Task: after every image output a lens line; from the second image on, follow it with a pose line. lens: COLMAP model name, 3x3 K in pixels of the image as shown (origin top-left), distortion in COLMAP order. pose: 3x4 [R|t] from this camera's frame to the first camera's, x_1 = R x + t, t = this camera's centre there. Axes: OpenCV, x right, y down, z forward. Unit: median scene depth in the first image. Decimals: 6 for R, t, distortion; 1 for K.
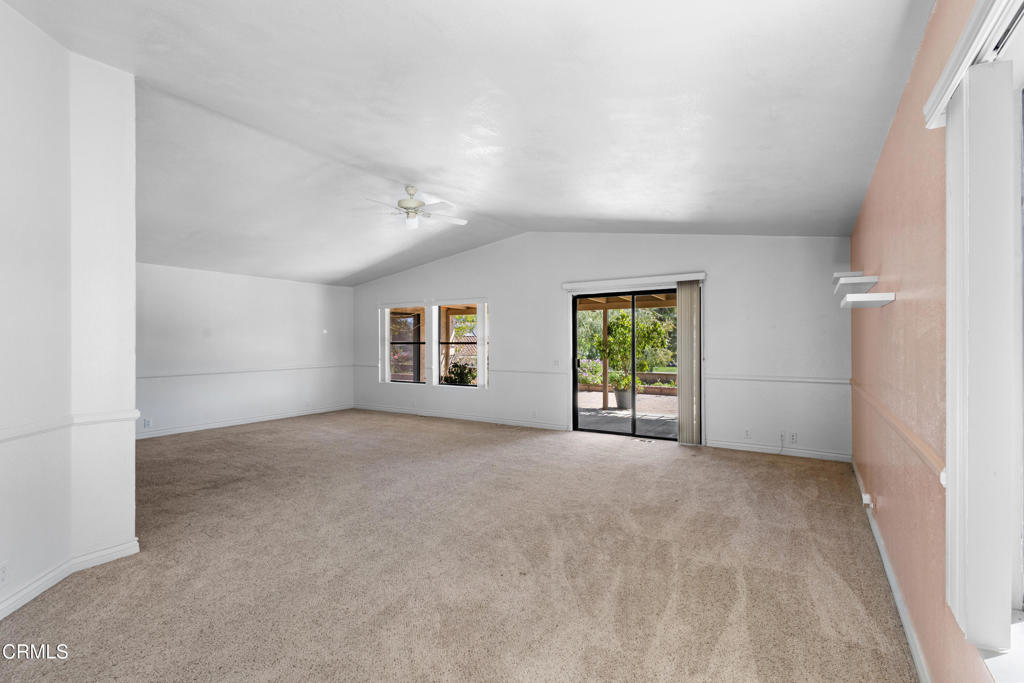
lens RADIAL K [[466.1, 0, 512.0], [0, 466.1, 341.5], [0, 0, 1]] dist [0.001816, 0.000481]
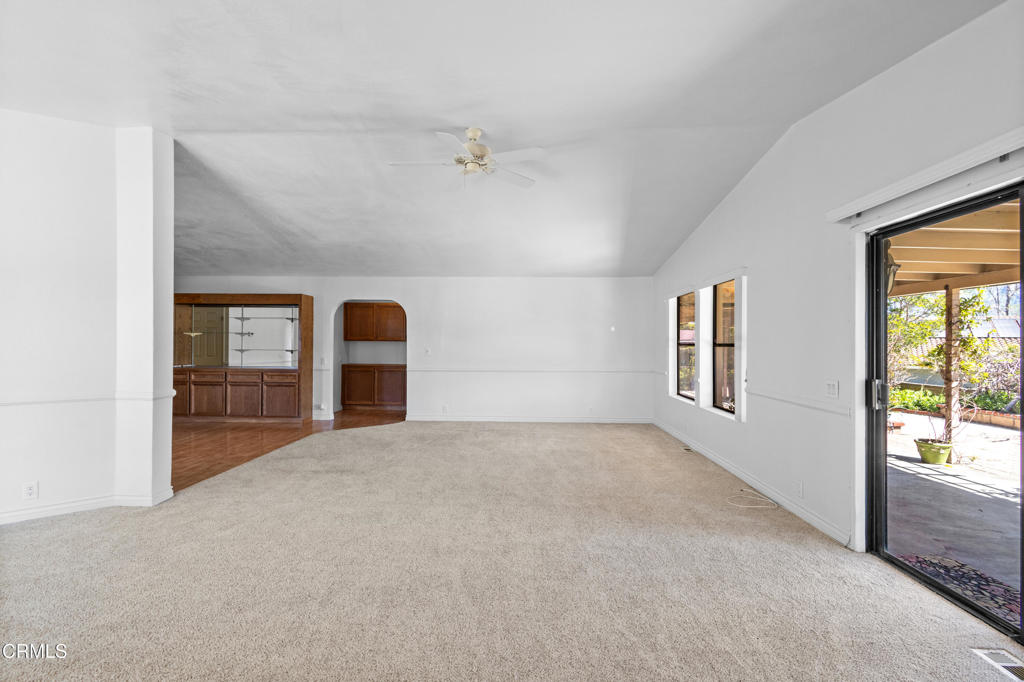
lens RADIAL K [[466.1, 0, 512.0], [0, 466.1, 341.0], [0, 0, 1]] dist [0.001816, 0.000481]
pose [[0.510578, -0.000727, -0.859831, 0.331869], [-0.005808, 0.999974, -0.004294, 0.003655], [0.859812, 0.007186, 0.510561, 0.510982]]
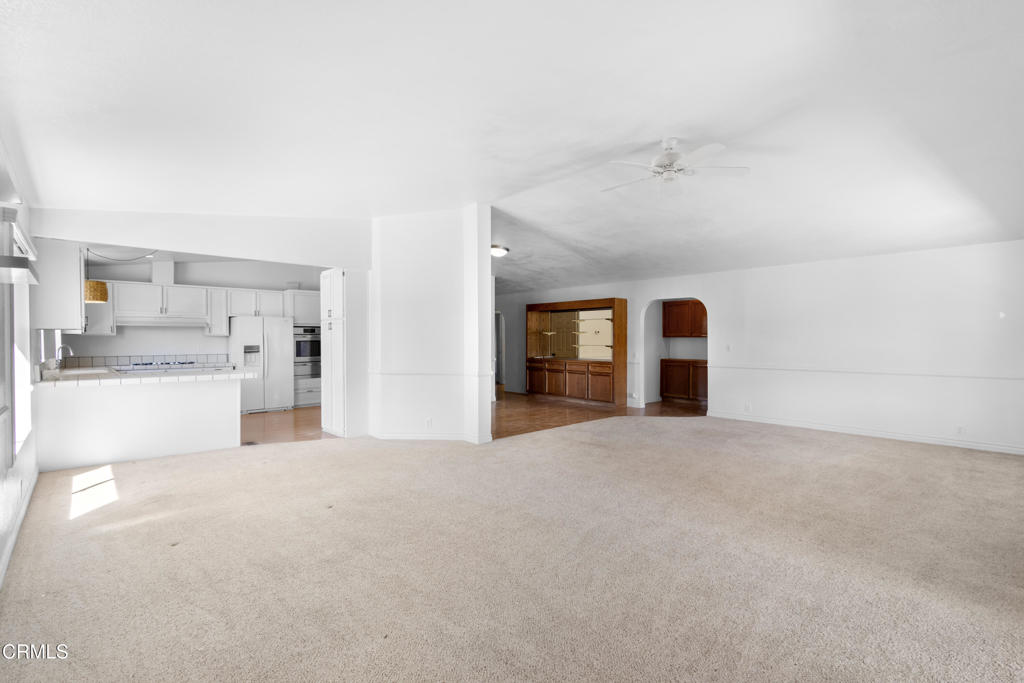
lens RADIAL K [[466.1, 0, 512.0], [0, 466.1, 341.5], [0, 0, 1]] dist [0.001816, 0.000481]
pose [[-0.258968, 0.007098, -0.965860, 0.456985], [0.002955, 0.999974, 0.006557, 0.002437], [0.965881, -0.001157, -0.258983, 0.710880]]
